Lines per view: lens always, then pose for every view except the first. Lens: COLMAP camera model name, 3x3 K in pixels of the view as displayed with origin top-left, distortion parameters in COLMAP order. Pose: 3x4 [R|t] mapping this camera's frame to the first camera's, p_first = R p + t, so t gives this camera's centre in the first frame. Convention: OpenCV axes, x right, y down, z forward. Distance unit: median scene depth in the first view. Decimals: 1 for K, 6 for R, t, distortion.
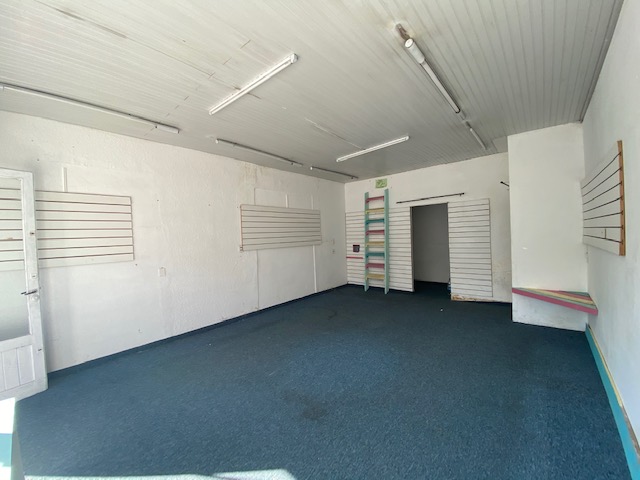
lens RADIAL K [[261.1, 0, 320.0], [0, 261.1, 240.0], [0, 0, 1]] dist [0.017564, -0.019607]
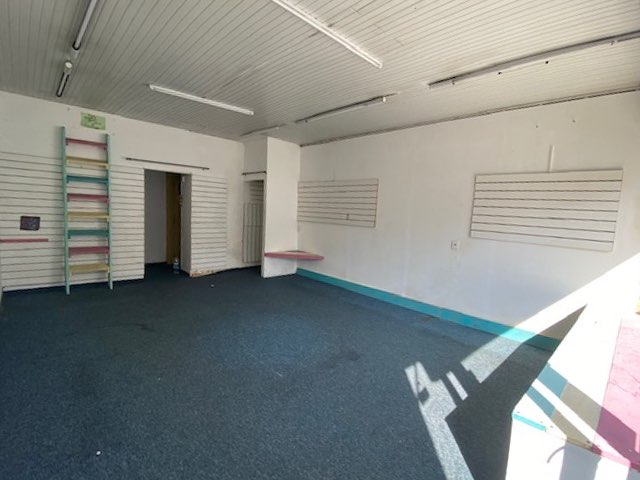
lens RADIAL K [[303.2, 0, 341.0], [0, 303.2, 240.4], [0, 0, 1]] dist [0.023622, -0.000032]
pose [[0.050120, -0.057229, 0.997102, -0.525096], [-0.032329, 0.997741, 0.058891, 0.010191], [-0.998220, -0.035187, 0.048156, 0.366588]]
